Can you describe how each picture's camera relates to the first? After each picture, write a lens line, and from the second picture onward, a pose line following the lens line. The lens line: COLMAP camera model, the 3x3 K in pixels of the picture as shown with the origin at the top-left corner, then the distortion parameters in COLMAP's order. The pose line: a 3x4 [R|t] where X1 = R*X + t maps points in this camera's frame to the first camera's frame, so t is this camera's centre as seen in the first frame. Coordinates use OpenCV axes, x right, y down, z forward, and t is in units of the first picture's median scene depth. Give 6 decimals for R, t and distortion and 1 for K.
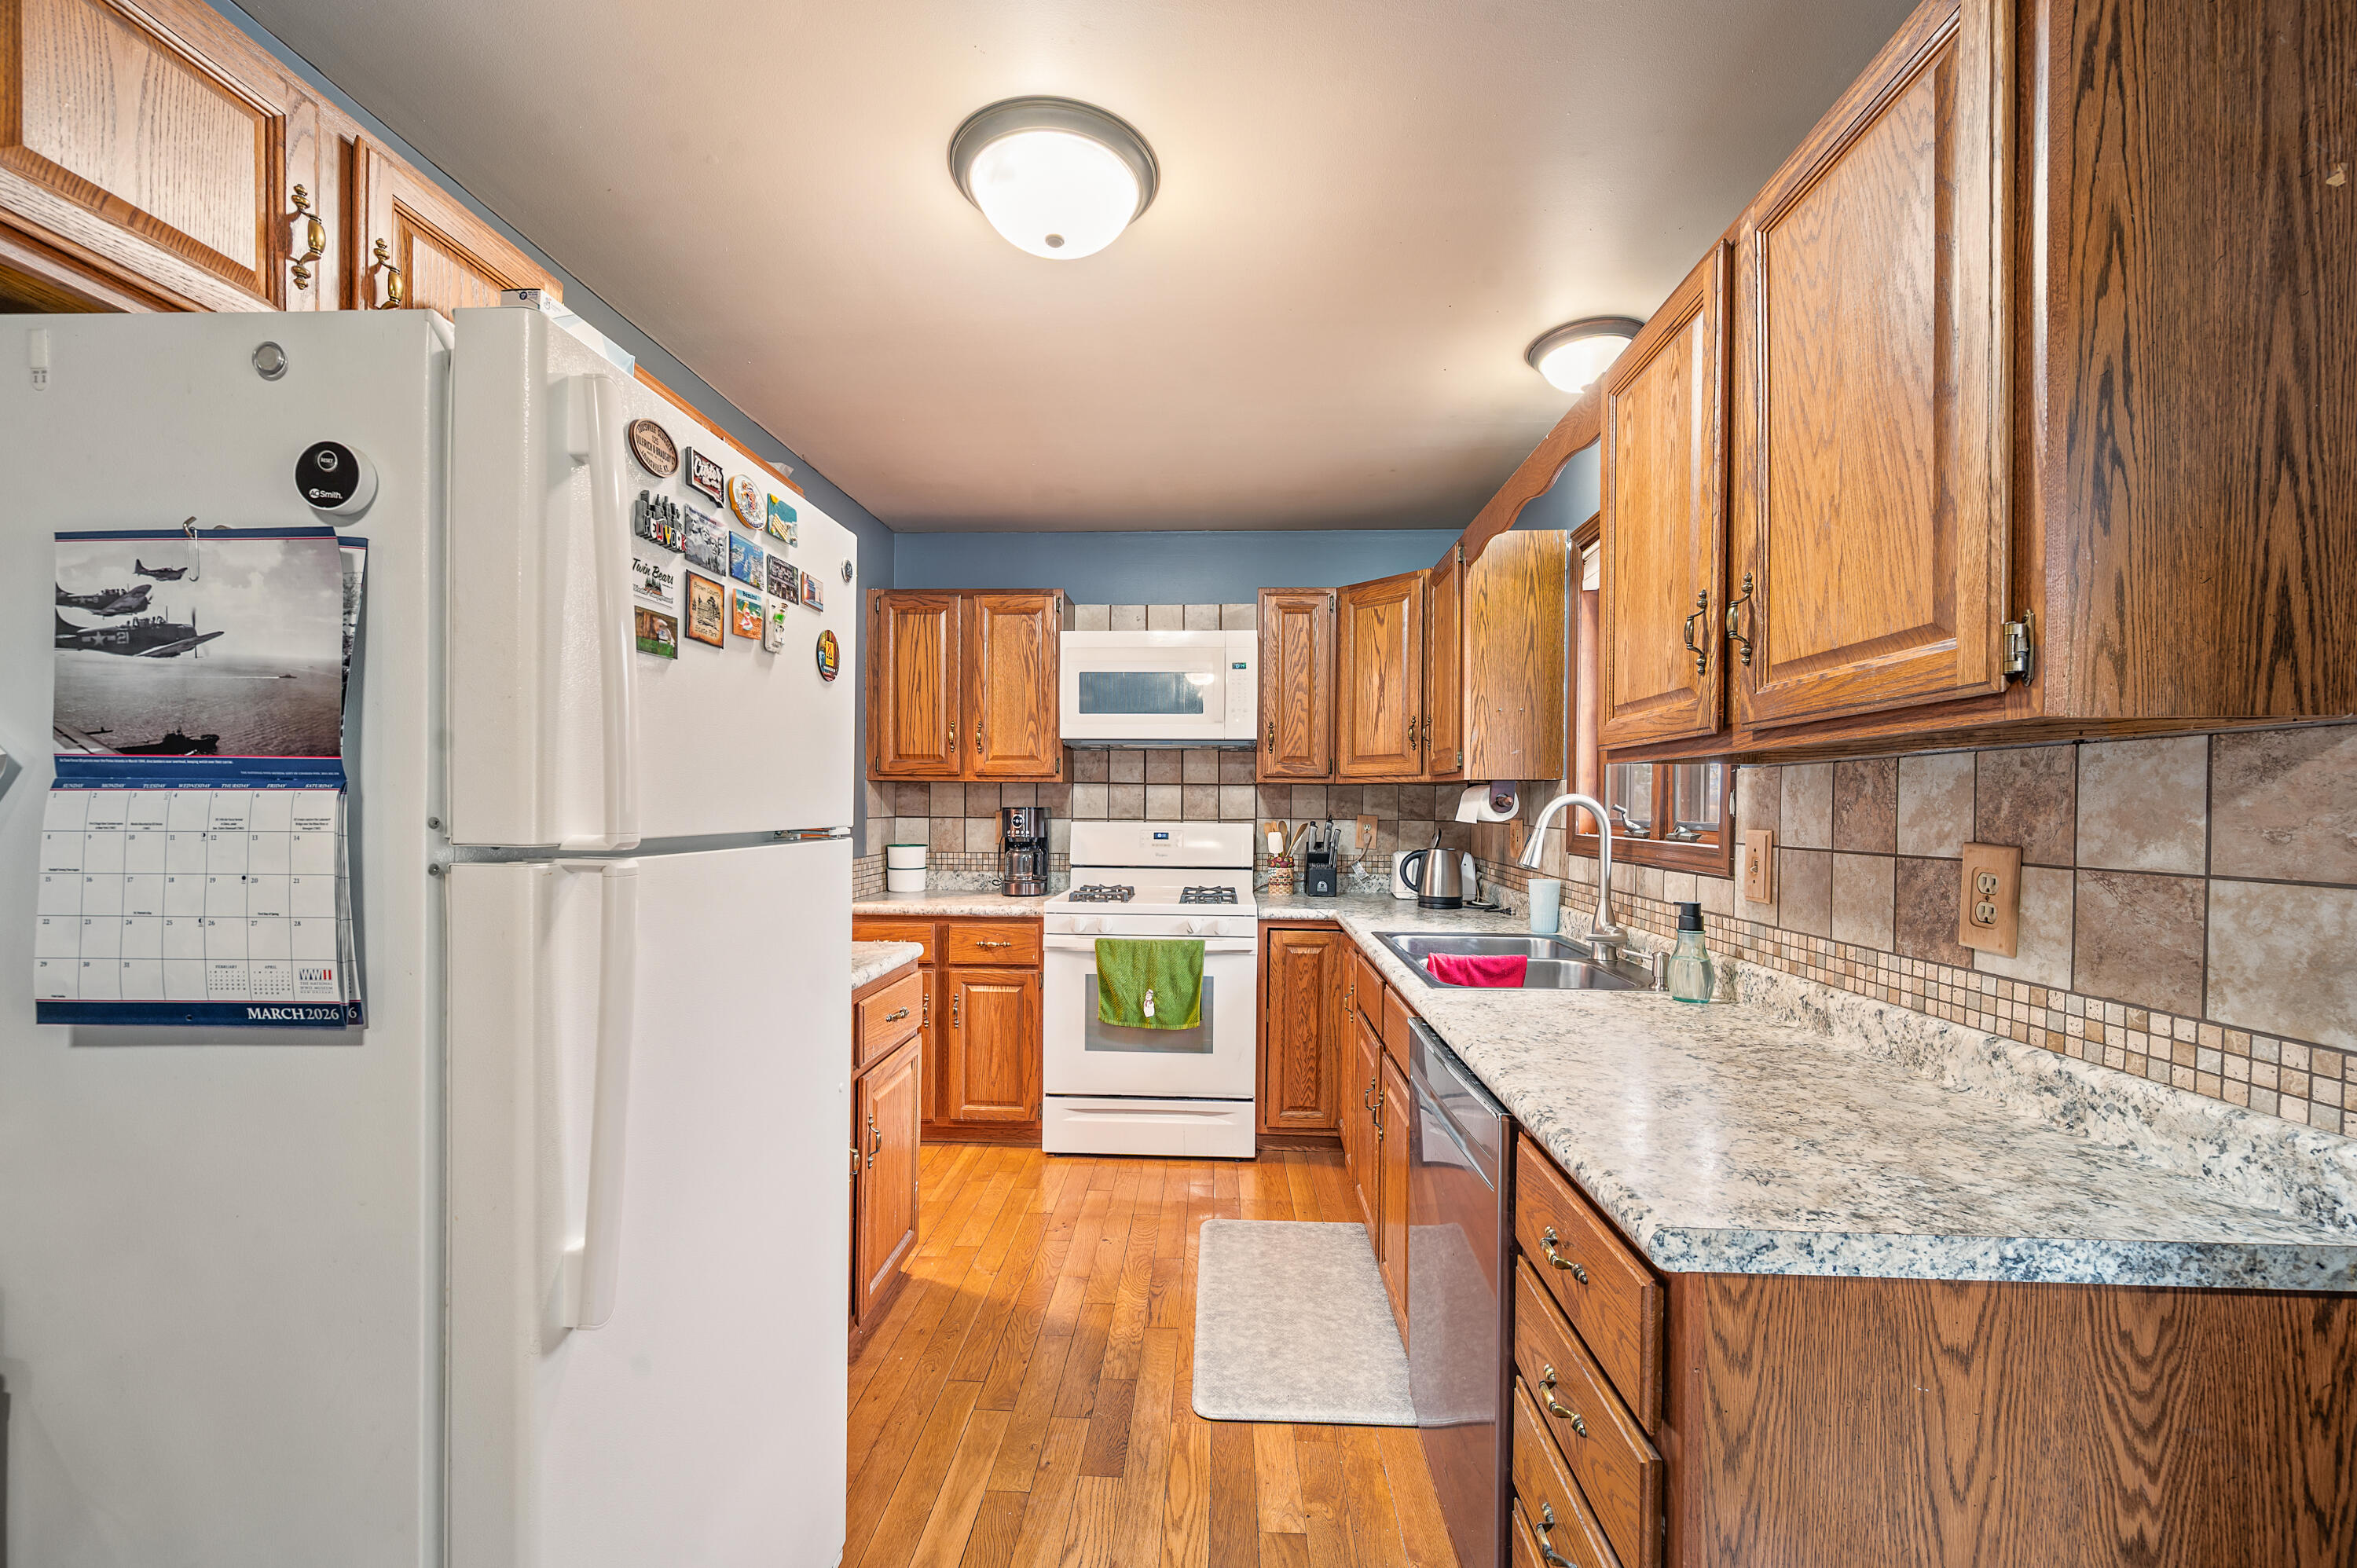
lens RADIAL K [[933.5, 0, 1176.6], [0, 933.5, 814.8], [0, 0, 1]] dist [-0.002404, 0.000418]
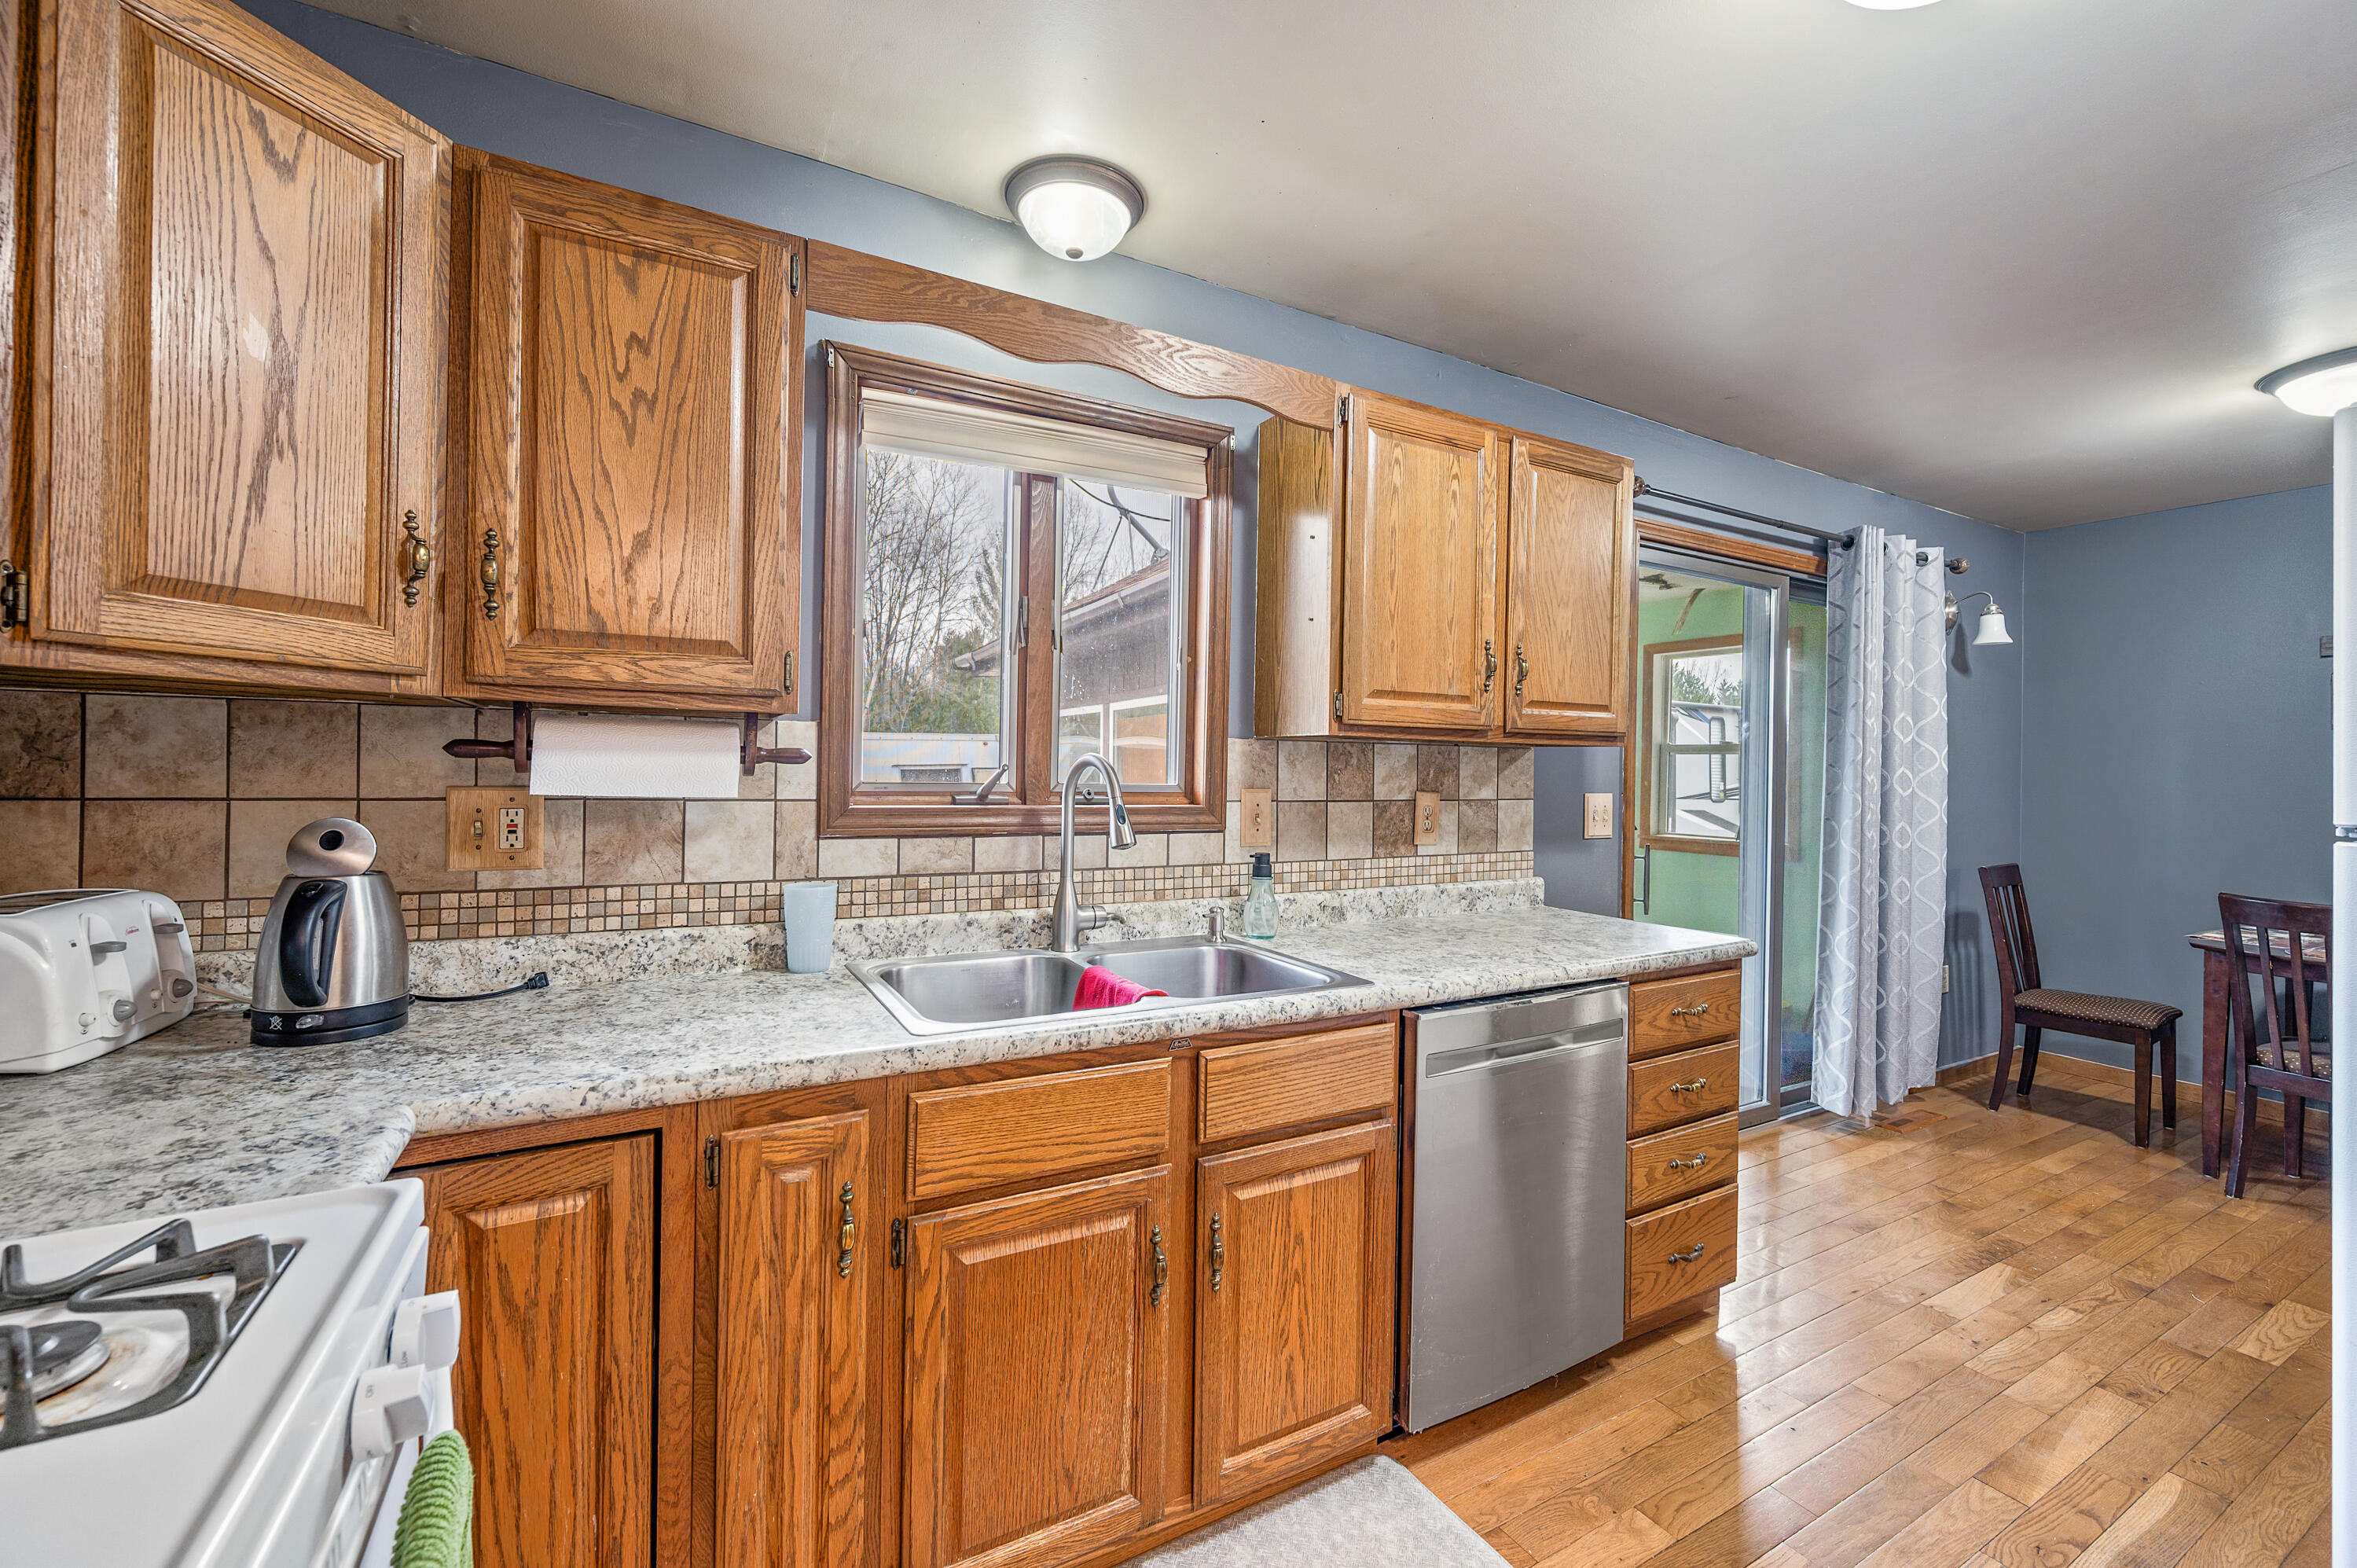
lens RADIAL K [[933.5, 0, 1185.7], [0, 933.5, 772.8], [0, 0, 1]] dist [-0.002404, 0.000418]
pose [[-0.526790, -0.020019, 0.849759, -0.607310], [-0.011420, 0.999799, 0.016474, -0.038771], [-0.849919, -0.001026, -0.526913, 2.647390]]
